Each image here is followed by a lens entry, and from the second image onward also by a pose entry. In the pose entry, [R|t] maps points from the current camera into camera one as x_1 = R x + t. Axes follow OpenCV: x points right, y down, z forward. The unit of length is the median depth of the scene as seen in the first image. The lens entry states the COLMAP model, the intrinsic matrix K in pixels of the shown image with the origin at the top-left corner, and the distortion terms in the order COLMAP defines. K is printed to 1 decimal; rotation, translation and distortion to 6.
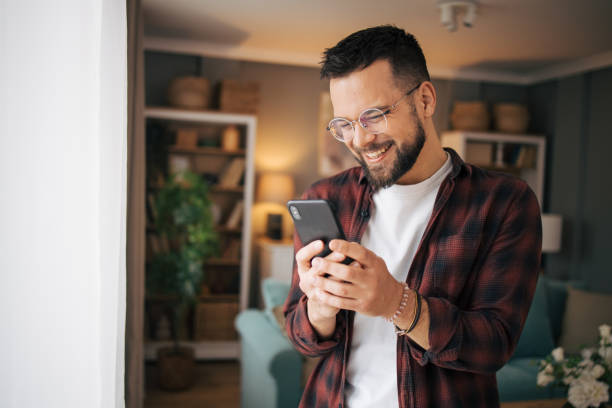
lens RADIAL K [[615.3, 0, 307.0], [0, 615.3, 190.8], [0, 0, 1]] dist [-0.085506, 0.081631]
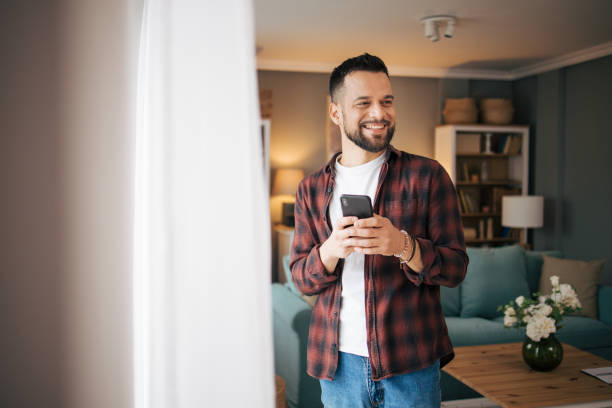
lens RADIAL K [[615.3, 0, 307.0], [0, 615.3, 190.8], [0, 0, 1]] dist [-0.085506, 0.081631]
pose [[0.999050, -0.039832, -0.017689, 0.000443], [0.039952, 0.999181, 0.006436, 0.007917], [0.017418, -0.007136, 0.999823, -0.165505]]
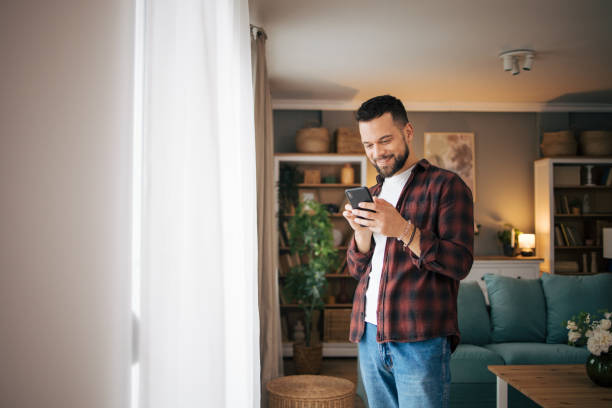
lens RADIAL K [[615.3, 0, 307.0], [0, 615.3, 190.8], [0, 0, 1]] dist [-0.085506, 0.081631]
pose [[0.972450, -0.054362, -0.226685, 0.085751], [0.036916, 0.996070, -0.080506, 0.048687], [0.230171, 0.069919, 0.970635, -0.243616]]
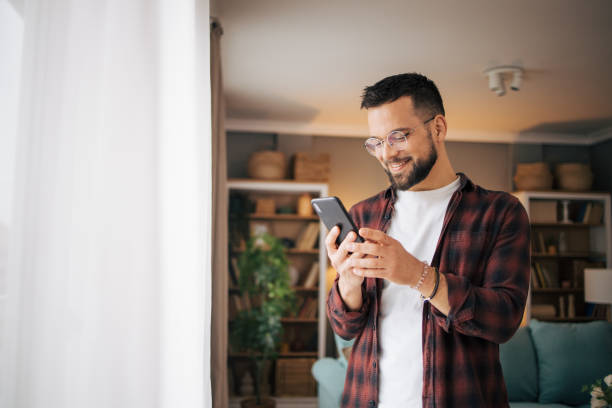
lens RADIAL K [[615.3, 0, 307.0], [0, 615.3, 190.8], [0, 0, 1]] dist [-0.085506, 0.081631]
pose [[0.990498, -0.043559, -0.130450, 0.025742], [0.025834, 0.990562, -0.134609, 0.041147], [0.135083, 0.129960, 0.982274, -0.087967]]
